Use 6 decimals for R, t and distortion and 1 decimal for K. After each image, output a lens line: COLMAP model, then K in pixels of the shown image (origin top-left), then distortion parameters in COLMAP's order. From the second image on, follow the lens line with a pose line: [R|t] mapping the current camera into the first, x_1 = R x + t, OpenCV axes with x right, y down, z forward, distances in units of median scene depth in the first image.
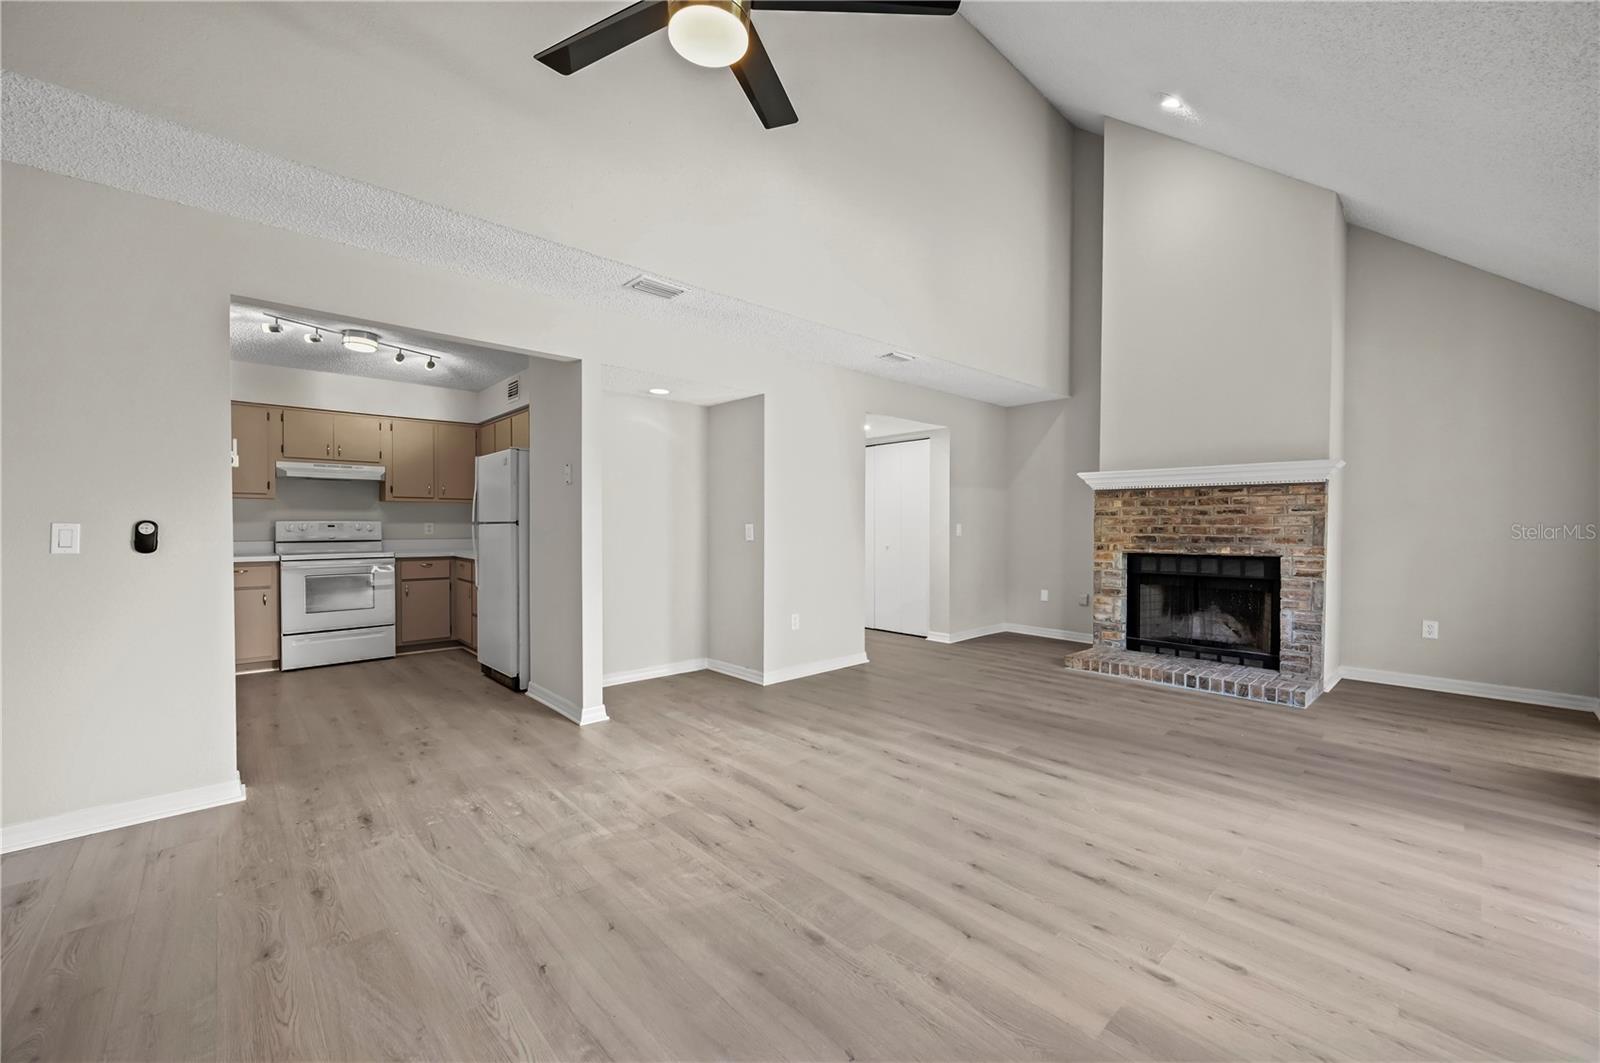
lens RADIAL K [[629.1, 0, 800.7], [0, 629.1, 534.8], [0, 0, 1]] dist [-0.000893, -0.000088]
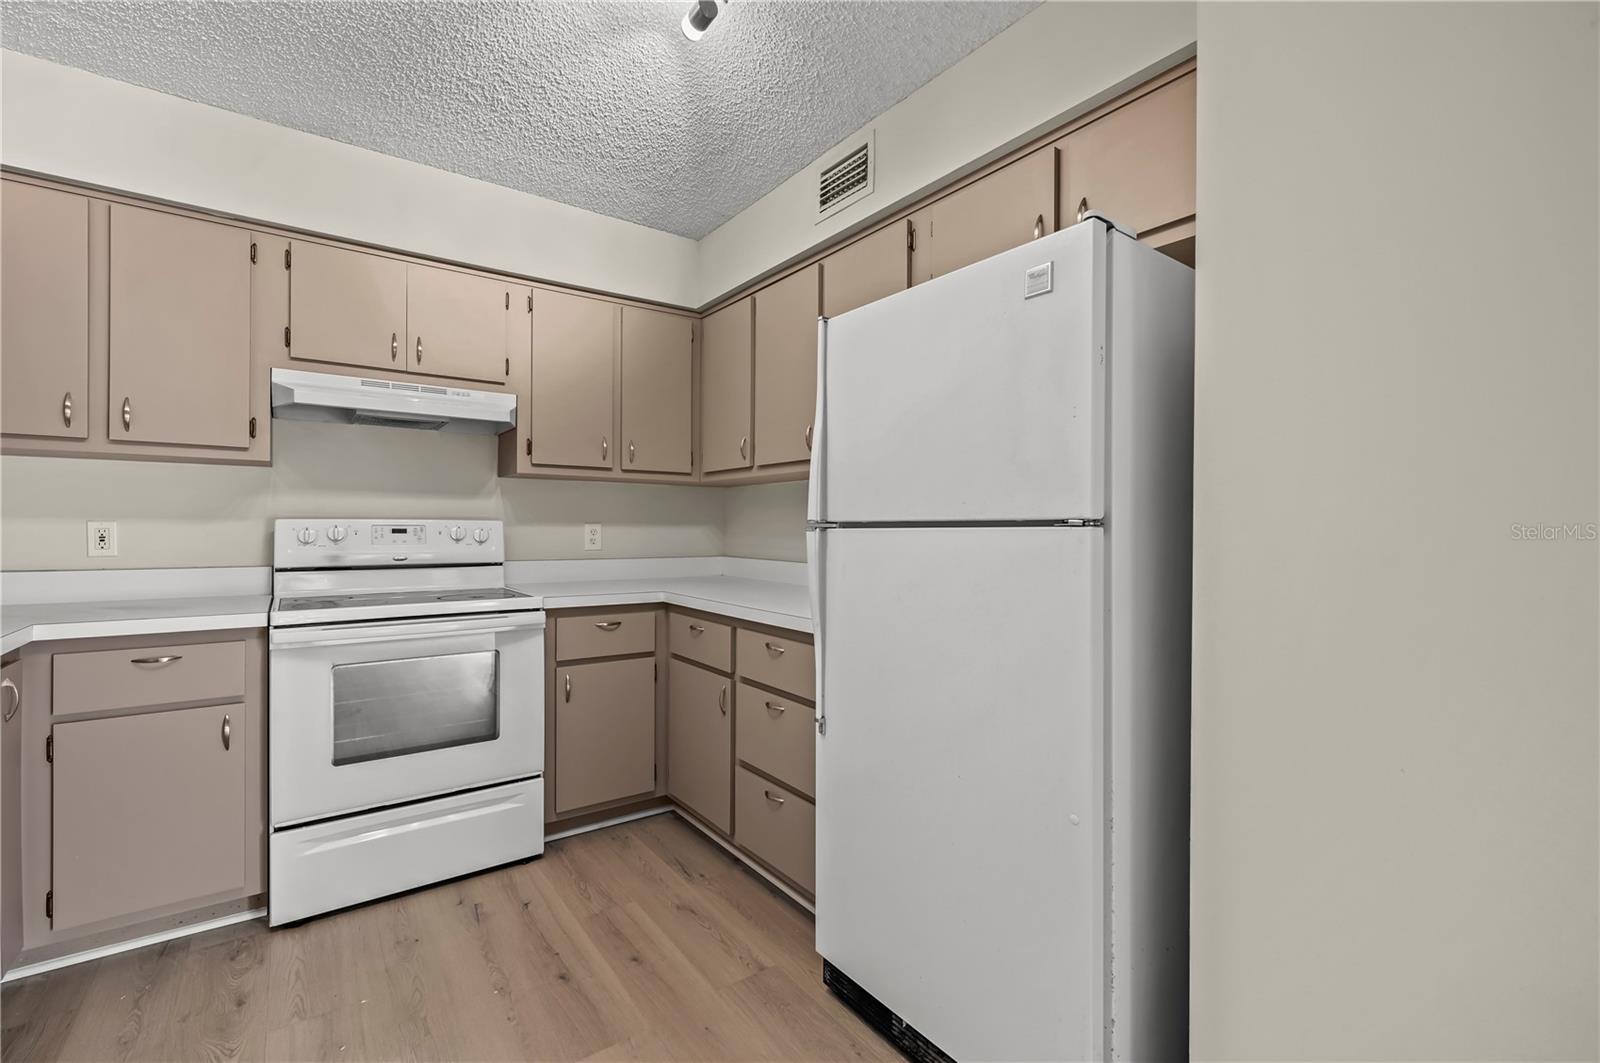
lens RADIAL K [[695.3, 0, 800.0], [0, 695.3, 531.5], [0, 0, 1]] dist [-0.000314, -0.000014]
pose [[0.993674, 0.003439, -0.112248, -0.431317], [-0.004859, 0.999912, -0.012378, -0.009243], [0.112195, 0.012845, 0.993603, 0.572586]]
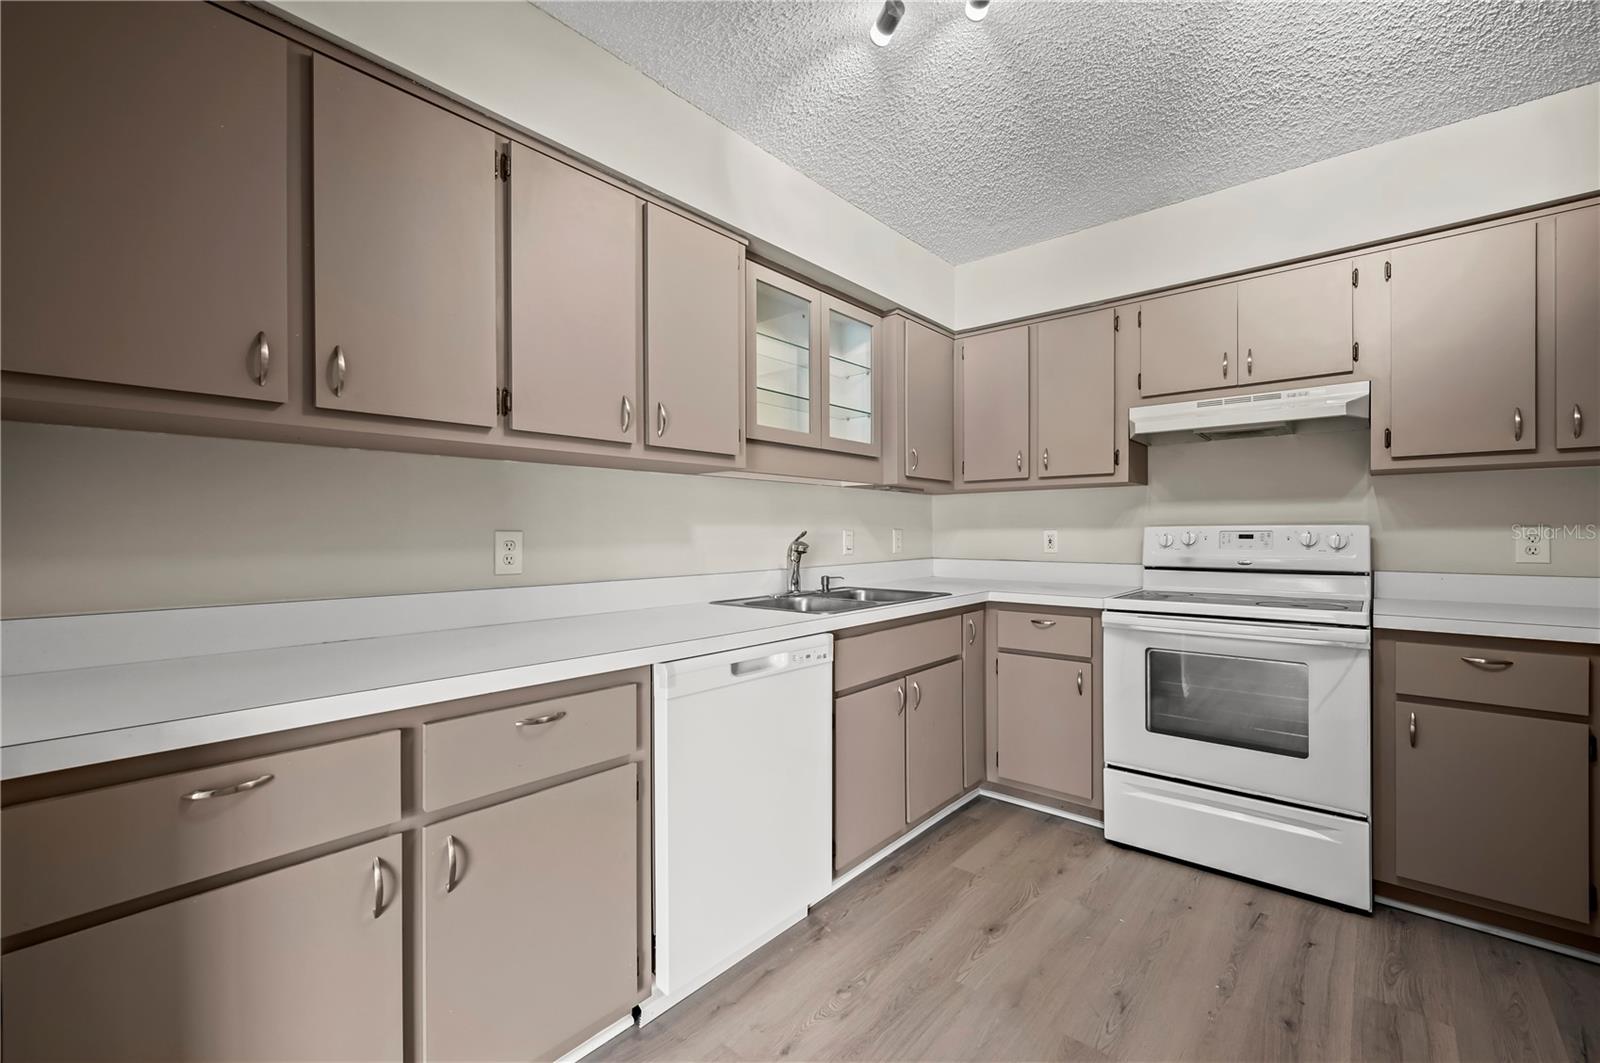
lens RADIAL K [[662.2, 0, 803.4], [0, 662.2, 535.6], [0, 0, 1]] dist [0.000951, 0.000267]
pose [[0.117115, 0.002601, -0.993115, -0.318558], [-0.015411, 0.999881, 0.000801, -0.010236], [0.992999, 0.015211, 0.117141, 0.644386]]
